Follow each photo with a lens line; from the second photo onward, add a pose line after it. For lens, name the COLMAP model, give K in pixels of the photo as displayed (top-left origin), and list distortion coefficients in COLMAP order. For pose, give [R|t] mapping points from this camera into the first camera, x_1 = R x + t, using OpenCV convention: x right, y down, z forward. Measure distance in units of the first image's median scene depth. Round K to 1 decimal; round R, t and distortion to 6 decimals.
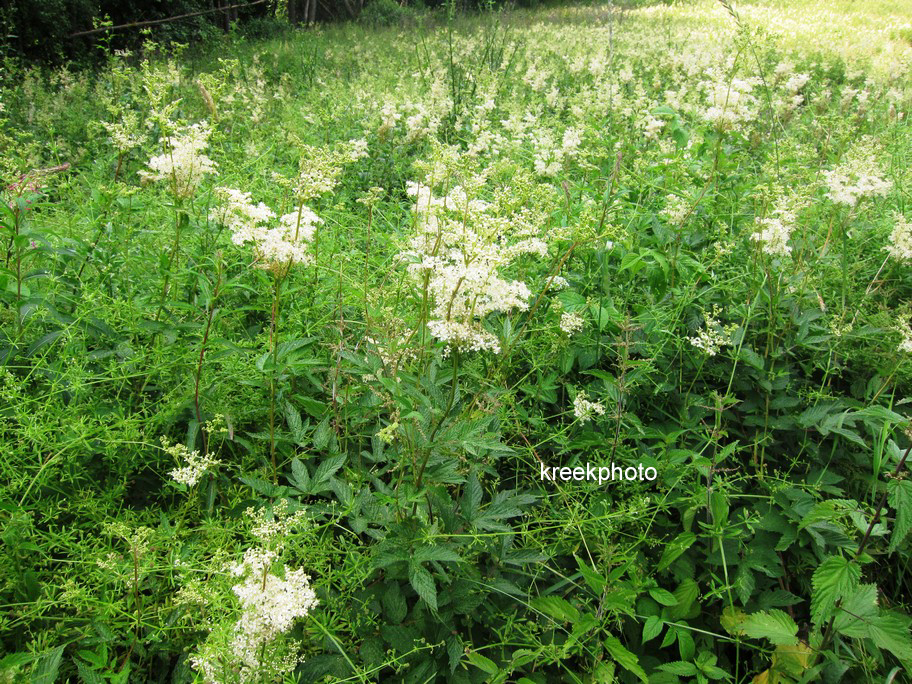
lens RADIAL K [[748.9, 0, 454.9], [0, 748.9, 342.4], [0, 0, 1]] dist [-0.069776, -0.001911]
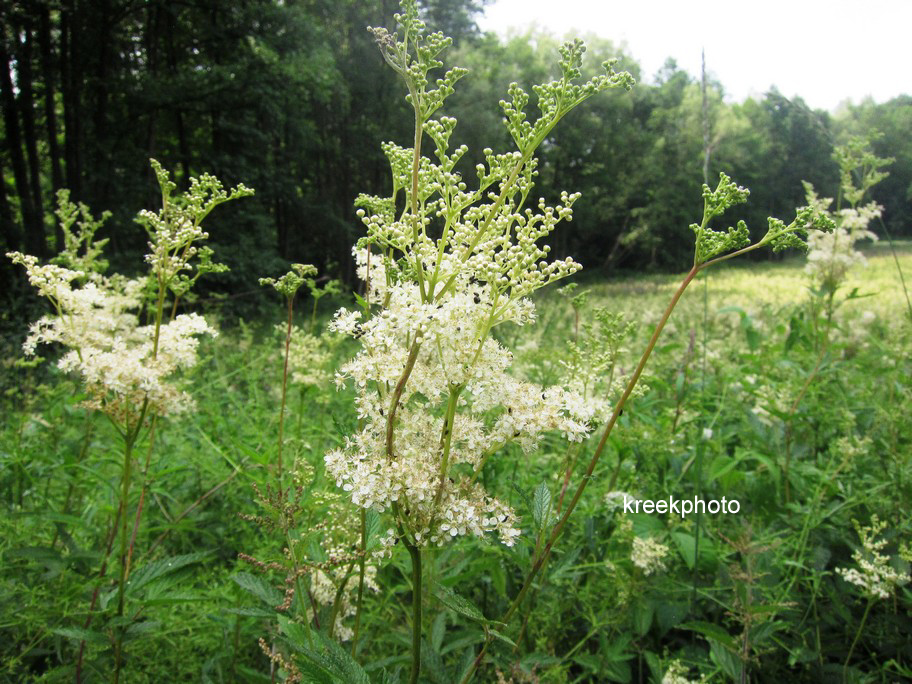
lens RADIAL K [[748.9, 0, 458.2], [0, 748.9, 342.0], [0, 0, 1]] dist [-0.069776, -0.001911]
pose [[0.998336, -0.014027, -0.055925, 0.026287], [-0.006041, 0.939174, -0.343388, 0.024349], [0.057340, 0.343155, 0.937527, 0.306588]]
